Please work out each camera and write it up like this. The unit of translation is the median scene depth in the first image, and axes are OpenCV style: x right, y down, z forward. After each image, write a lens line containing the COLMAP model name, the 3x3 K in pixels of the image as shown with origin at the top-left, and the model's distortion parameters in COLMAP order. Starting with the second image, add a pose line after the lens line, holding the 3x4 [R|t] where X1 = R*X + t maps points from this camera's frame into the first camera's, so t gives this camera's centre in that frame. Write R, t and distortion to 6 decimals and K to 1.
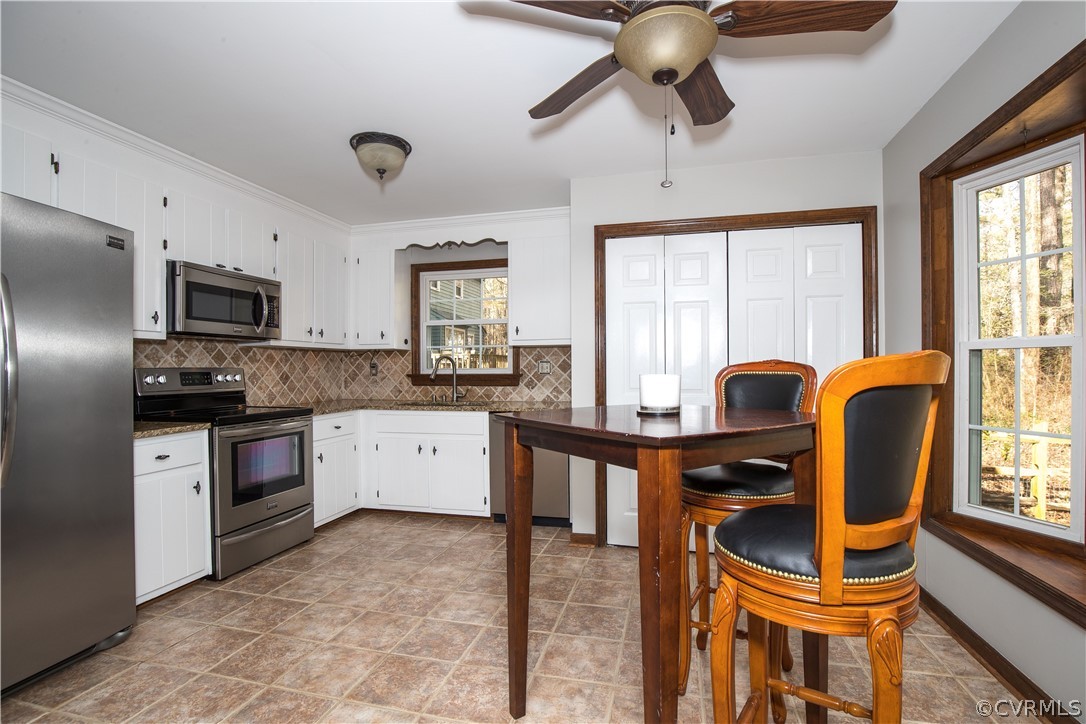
lens RADIAL K [[500.0, 0, 547.6], [0, 500.0, 368.1], [0, 0, 1]] dist [-0.021625, 0.001878]
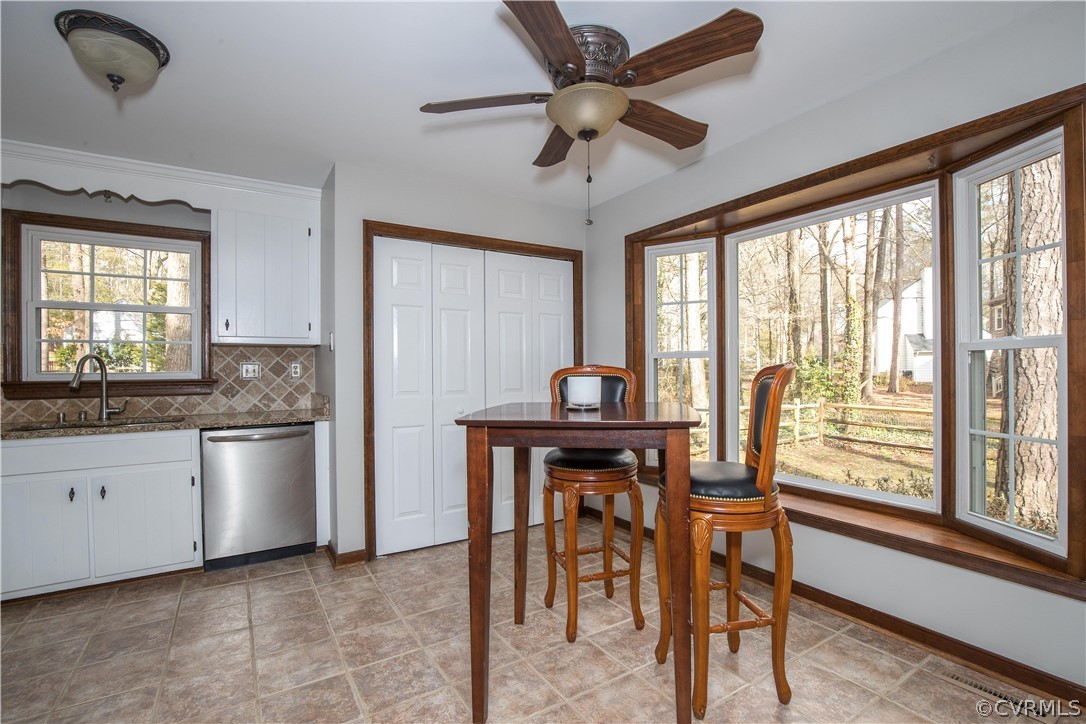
lens RADIAL K [[500.0, 0, 547.6], [0, 500.0, 368.1], [0, 0, 1]] dist [-0.021625, 0.001878]
pose [[0.692346, -0.000181, 0.721565, -0.339877], [0.002794, 0.999993, -0.002430, -0.003090], [-0.721560, 0.003698, 0.692342, 0.104952]]
